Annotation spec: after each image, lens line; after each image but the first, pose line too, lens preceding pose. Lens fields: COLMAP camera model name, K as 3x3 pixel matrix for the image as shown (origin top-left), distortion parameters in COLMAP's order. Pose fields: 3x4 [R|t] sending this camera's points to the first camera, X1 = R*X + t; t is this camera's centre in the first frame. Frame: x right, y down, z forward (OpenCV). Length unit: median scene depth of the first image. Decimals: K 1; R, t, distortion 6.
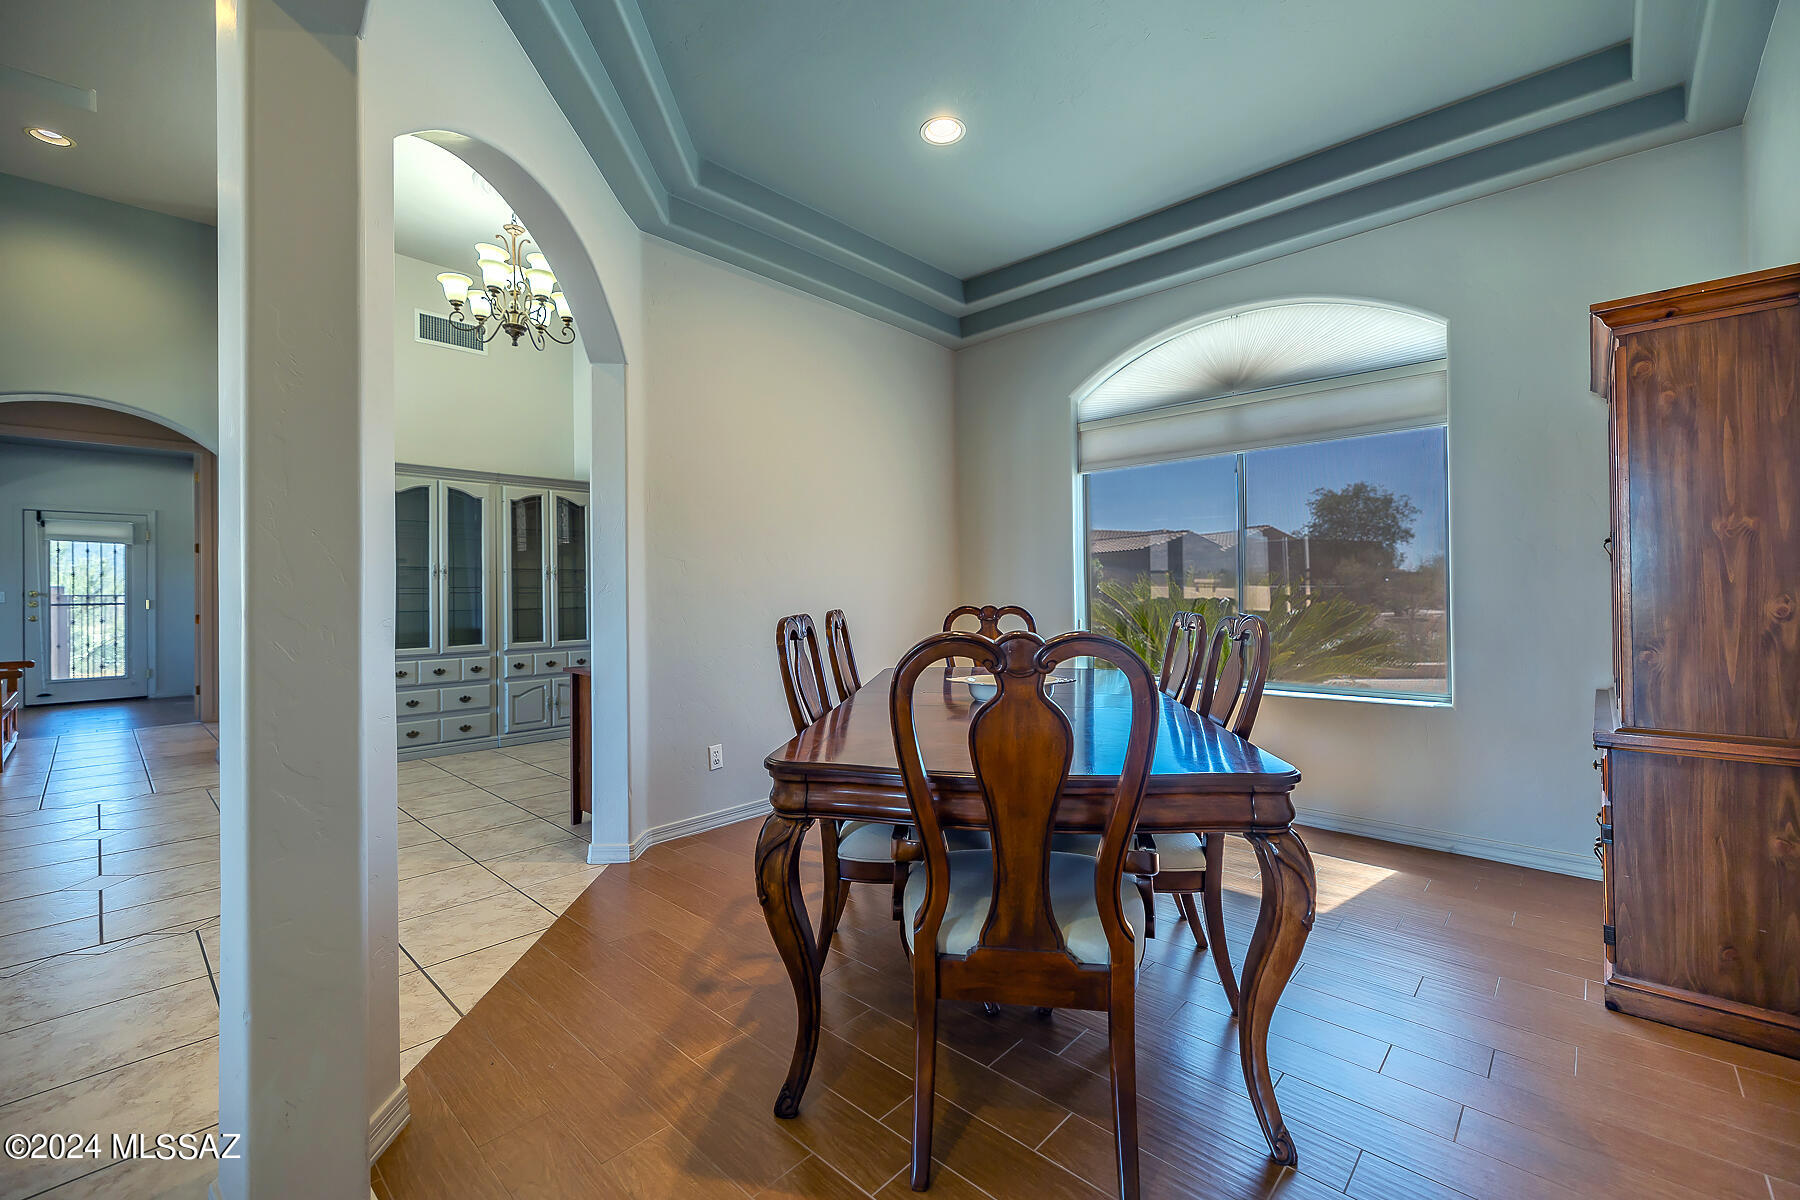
lens RADIAL K [[774.8, 0, 875.3], [0, 774.8, 587.2], [0, 0, 1]] dist [-0.000608, -0.000139]
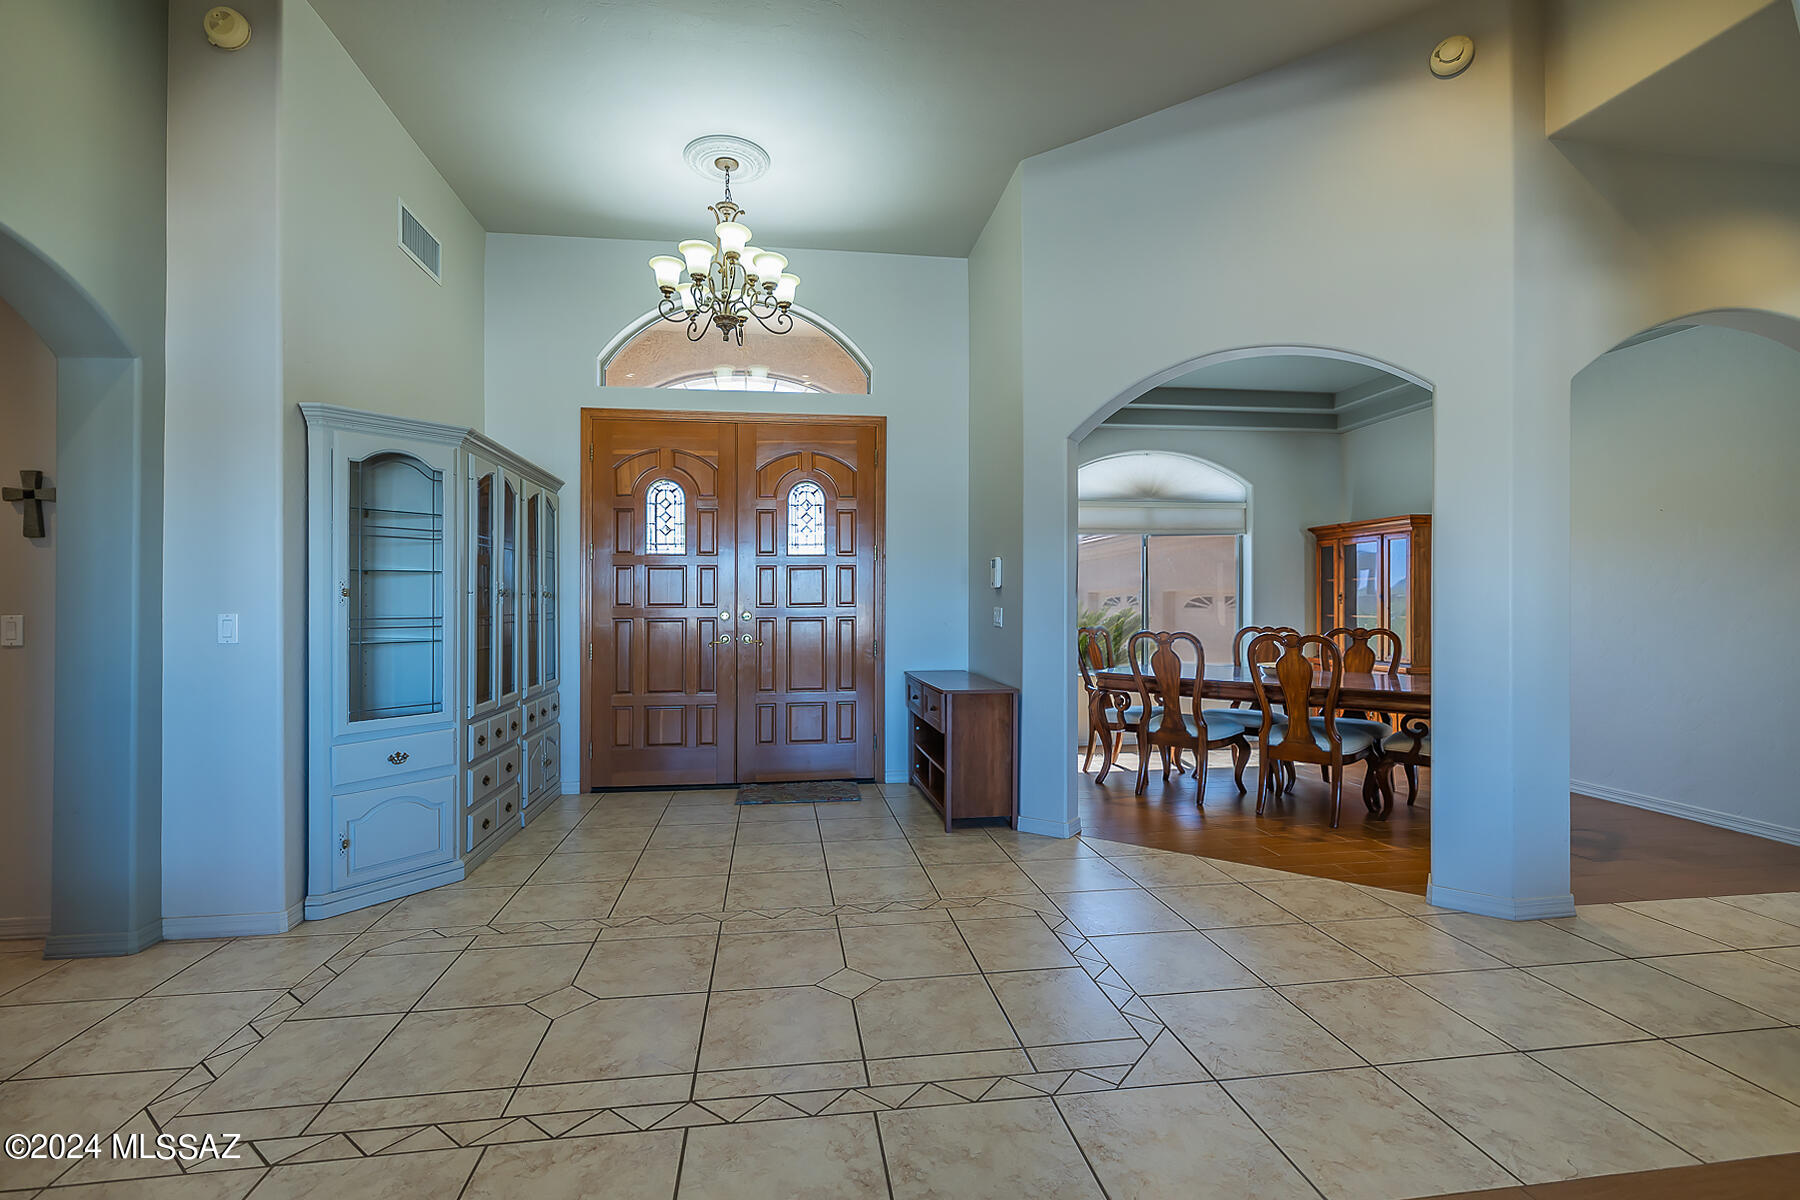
lens RADIAL K [[781.0, 0, 900.0], [0, 781.0, 600.0], [0, 0, 1]] dist [-0.002588, -0.000154]
pose [[0.616959, 0.005548, 0.786976, -1.343436], [-0.003097, 0.999985, -0.004621, -0.016271], [-0.786990, 0.000413, 0.616966, 0.385433]]
